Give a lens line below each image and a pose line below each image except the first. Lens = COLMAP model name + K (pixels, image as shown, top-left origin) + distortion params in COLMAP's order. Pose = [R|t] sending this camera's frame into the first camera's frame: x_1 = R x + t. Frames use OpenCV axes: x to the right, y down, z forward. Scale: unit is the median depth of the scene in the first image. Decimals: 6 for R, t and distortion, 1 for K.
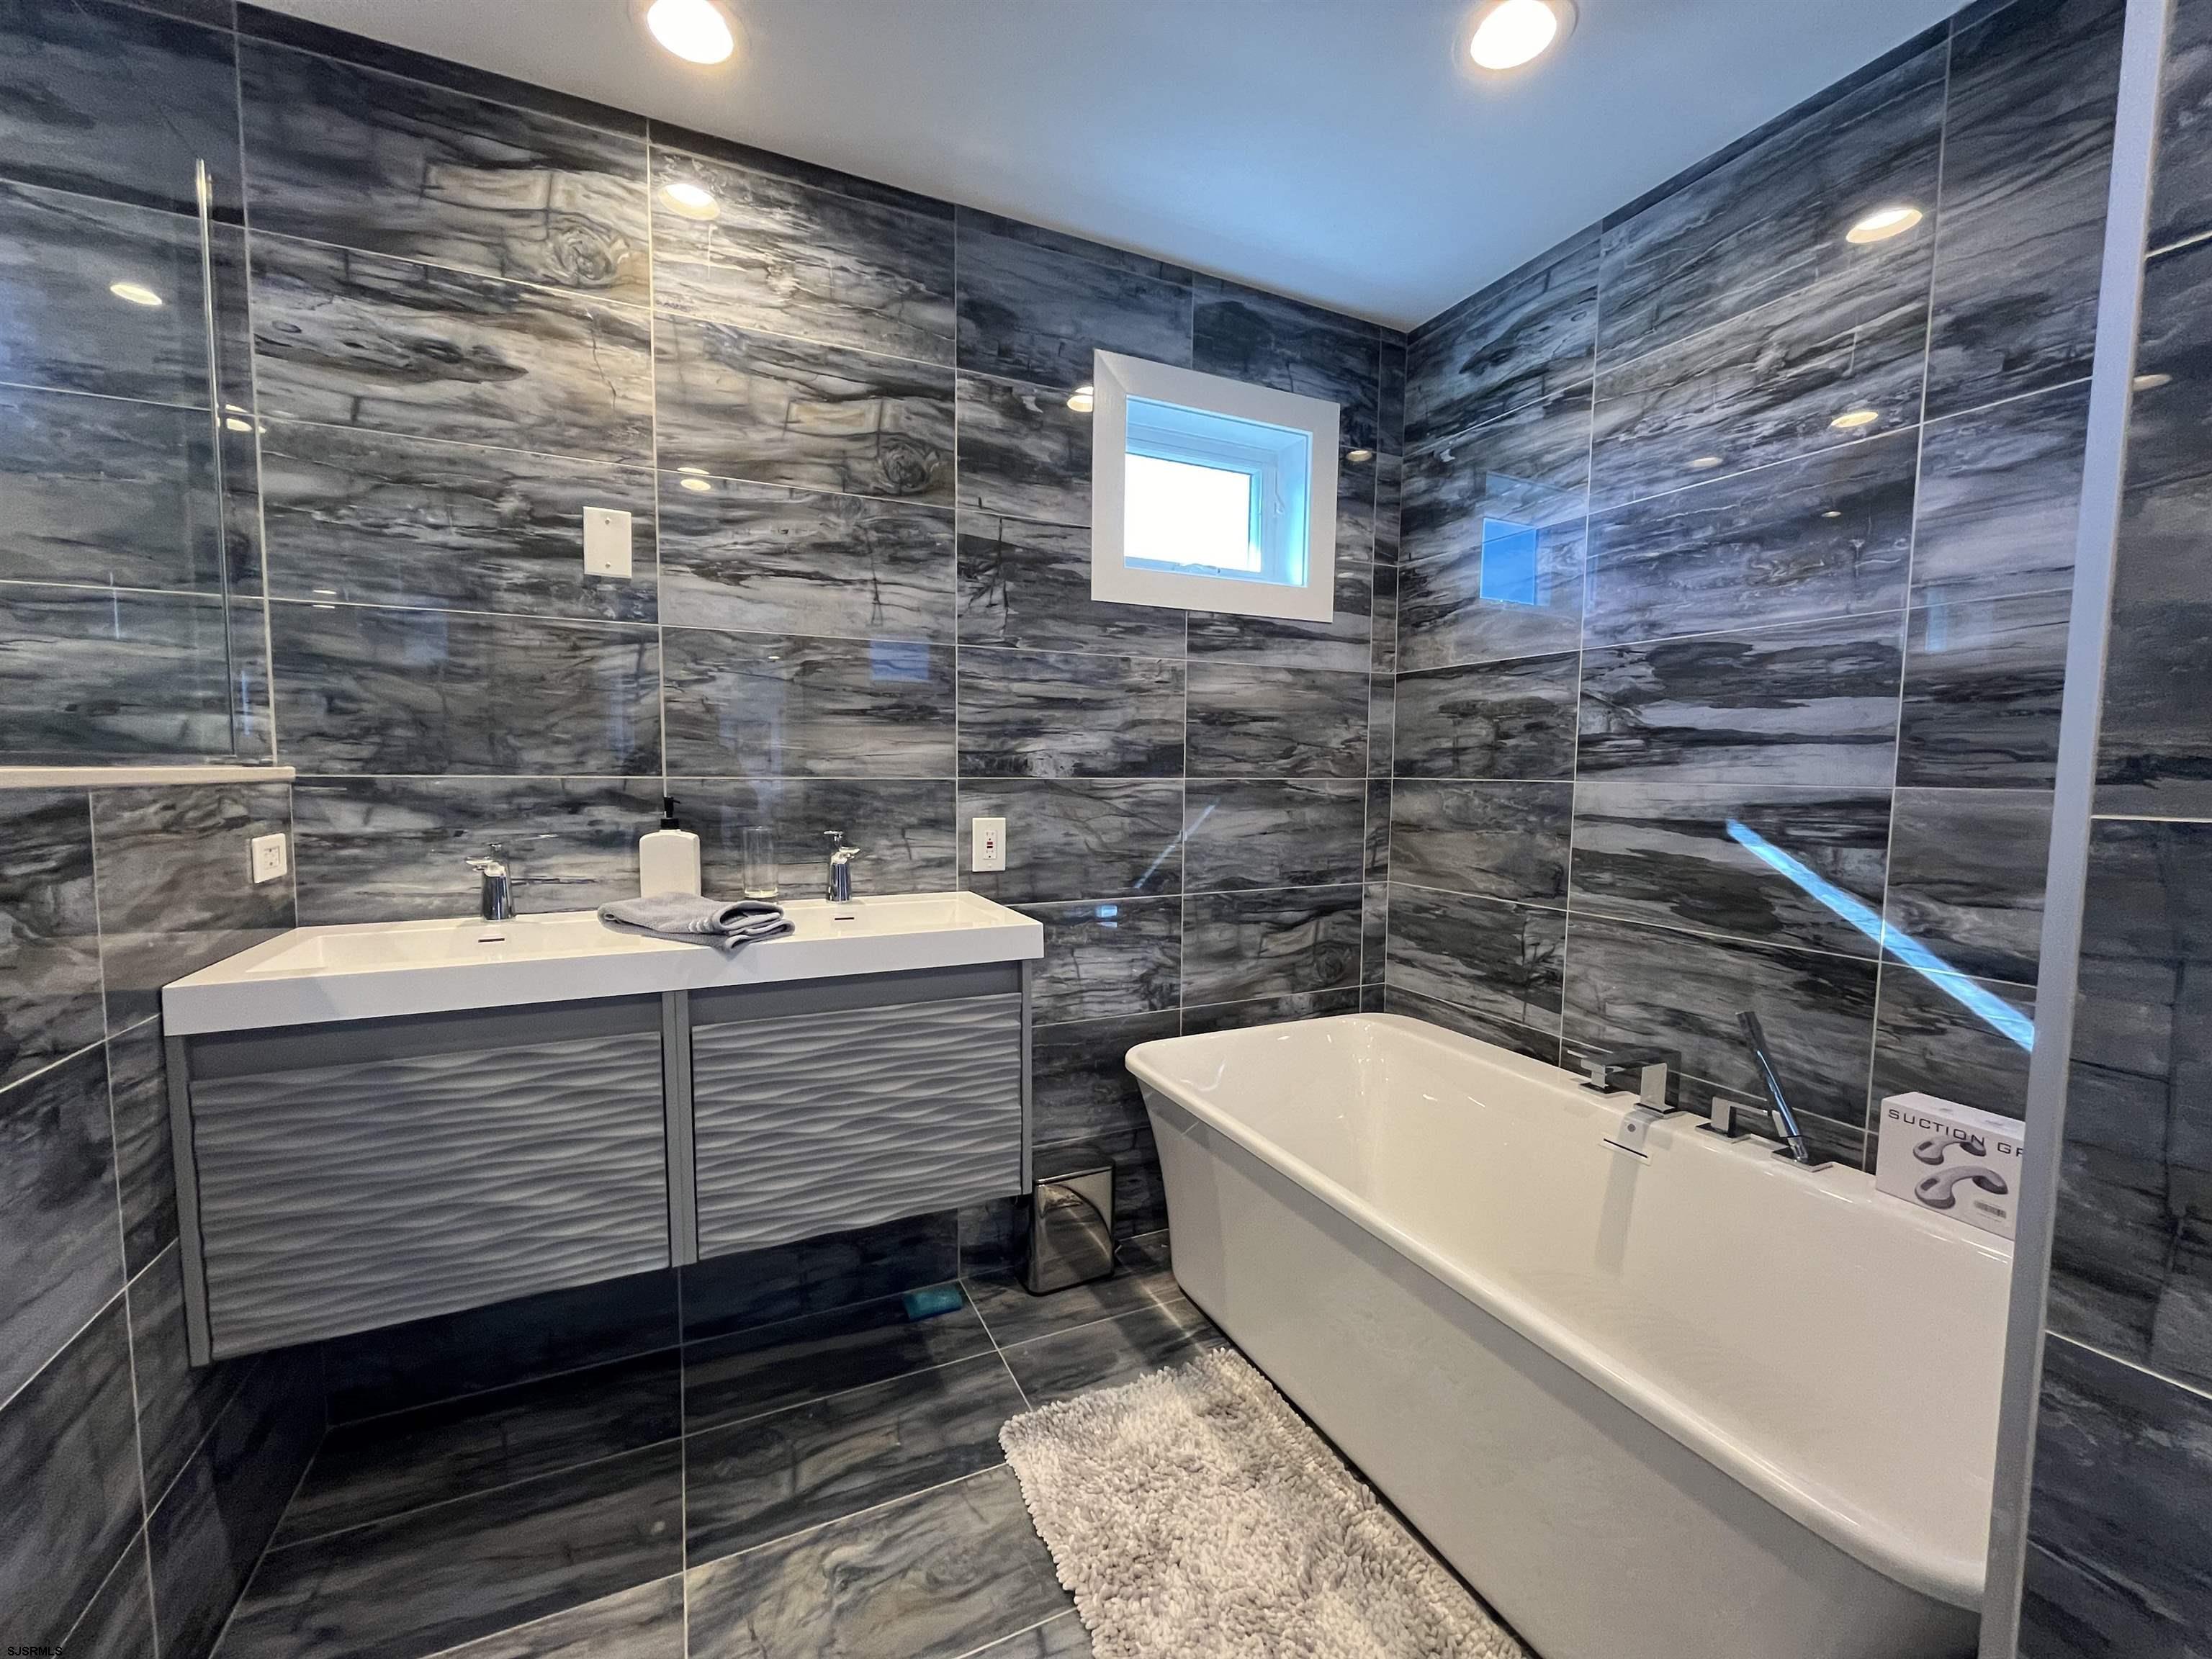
lens RADIAL K [[896.1, 0, 1099.5], [0, 896.1, 835.5], [0, 0, 1]] dist [-0.002975, -0.000077]
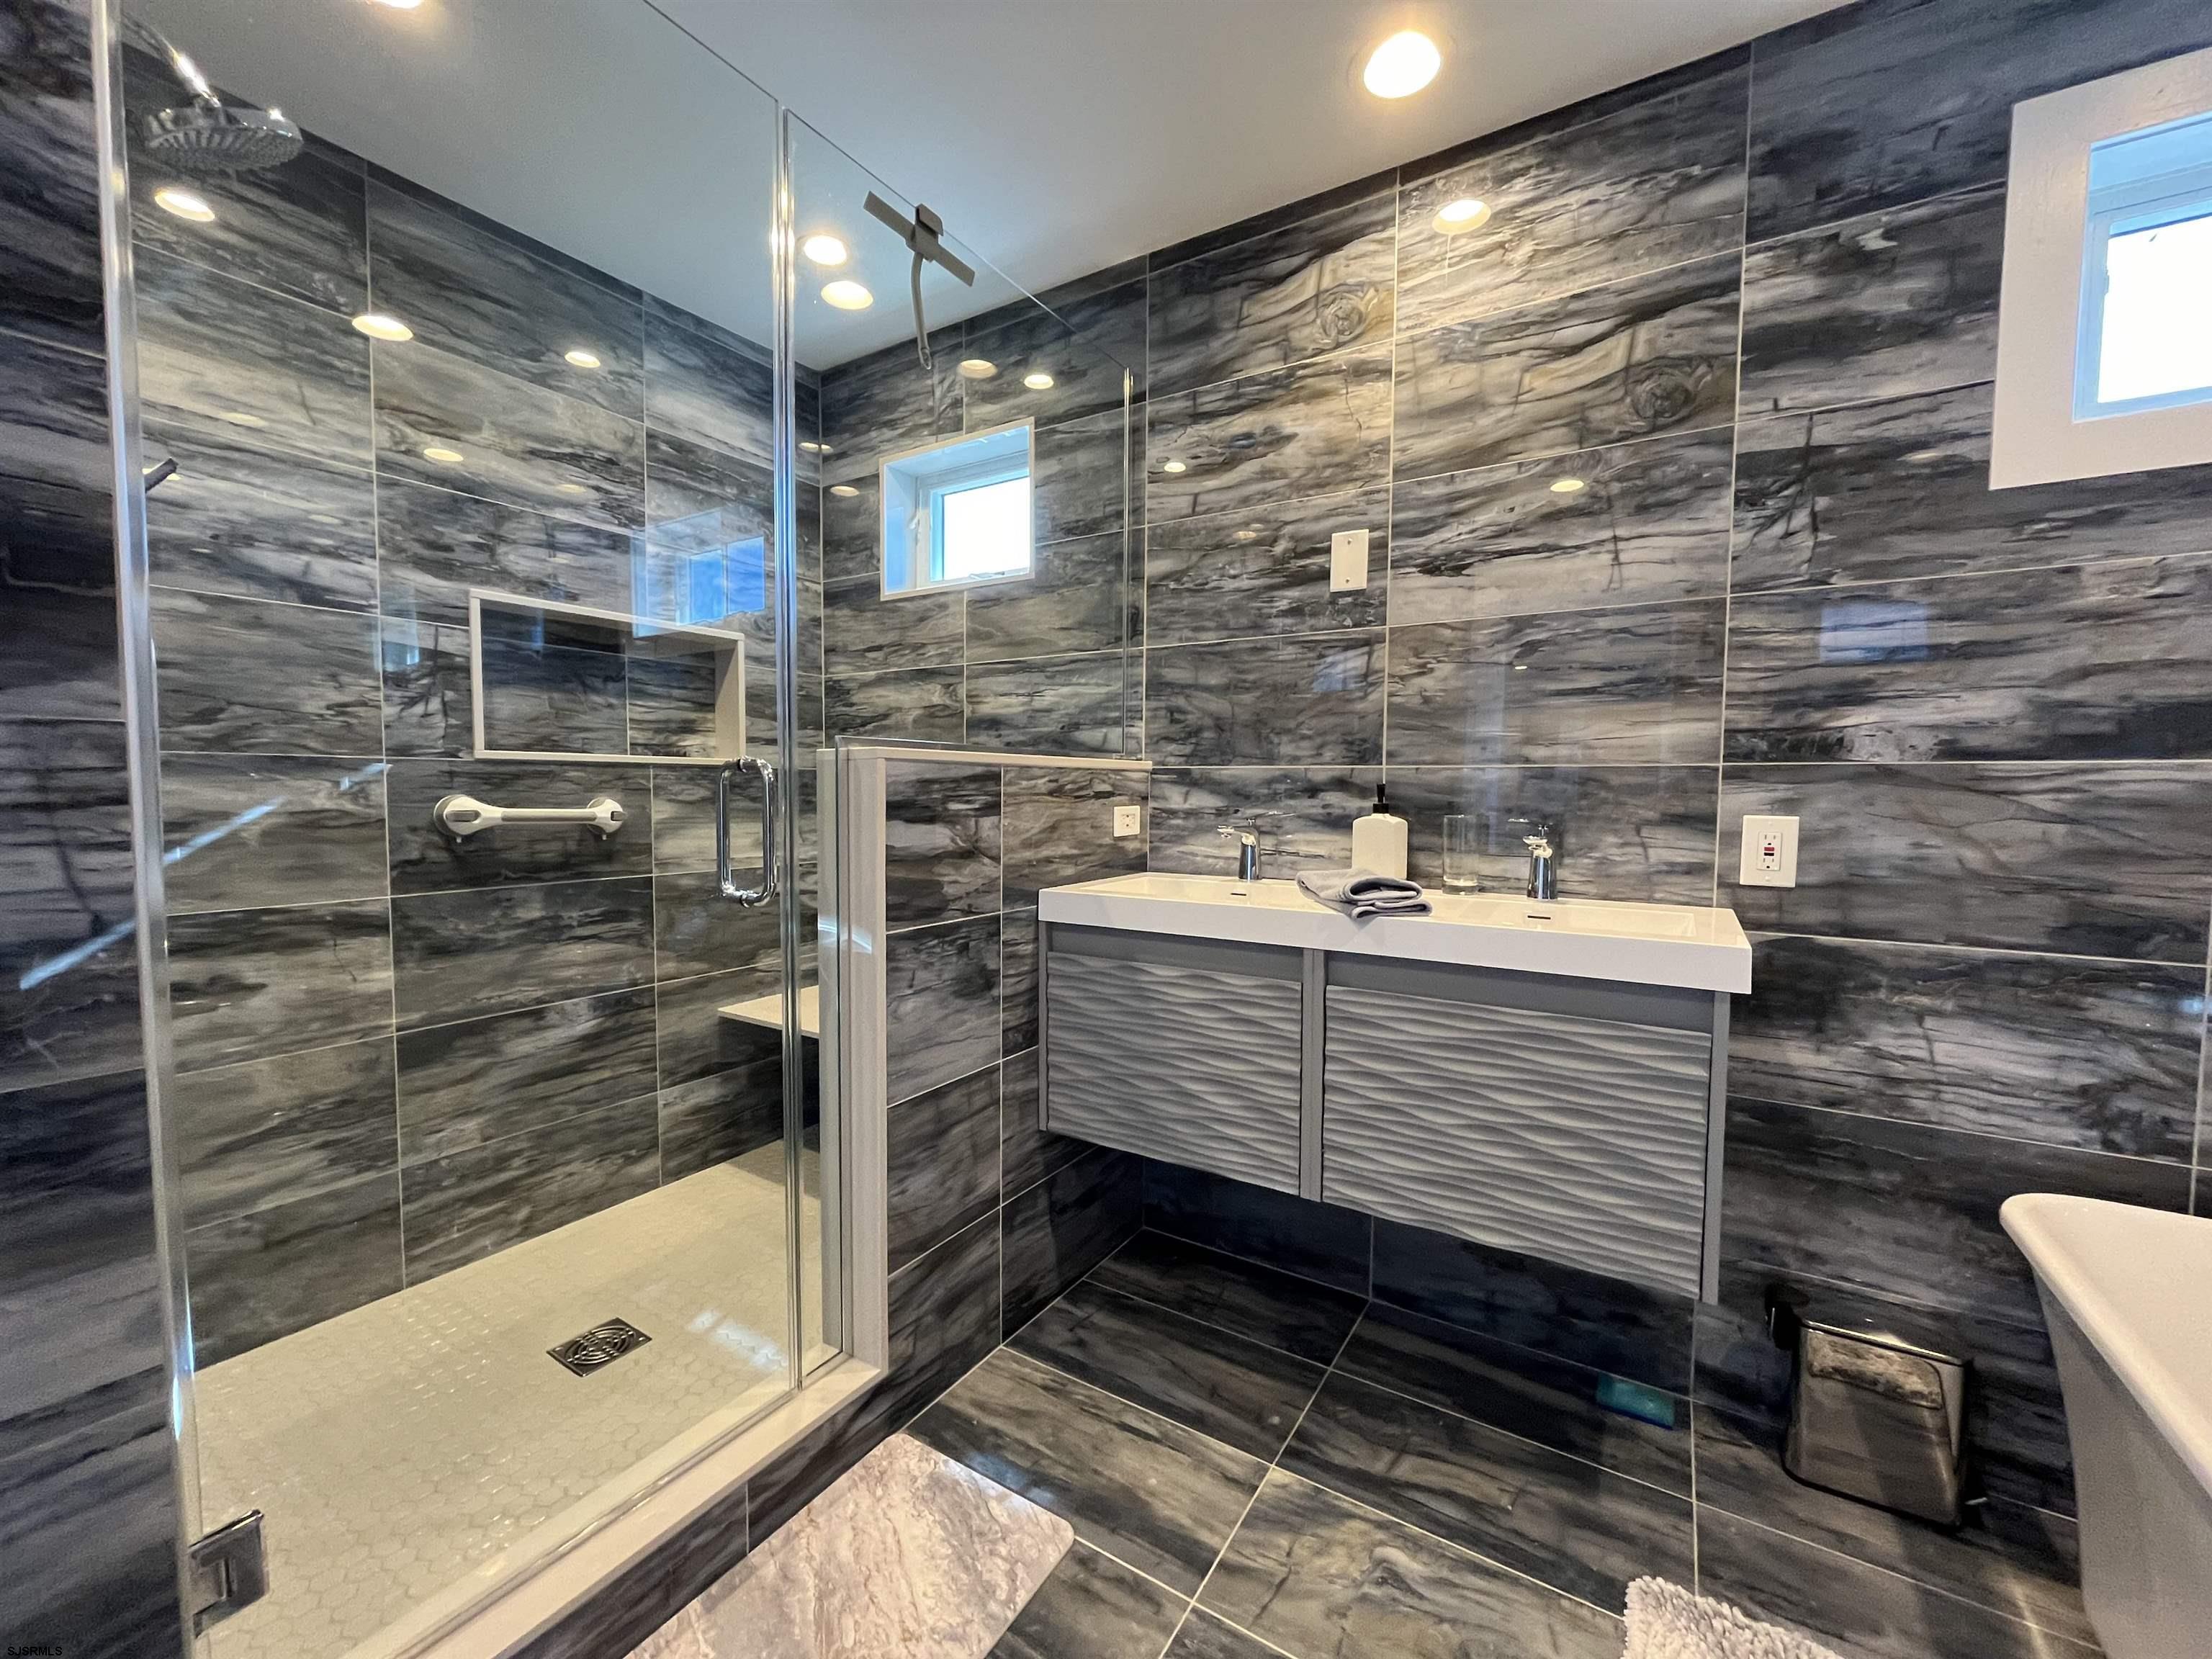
lens RADIAL K [[896.1, 0, 1099.5], [0, 896.1, 835.5], [0, 0, 1]] dist [-0.002975, -0.000077]
pose [[0.531506, 0.041858, -0.846019, 0.267931], [-0.064994, 0.997849, 0.008537, 0.033795], [0.844557, 0.050449, 0.533084, 0.145433]]
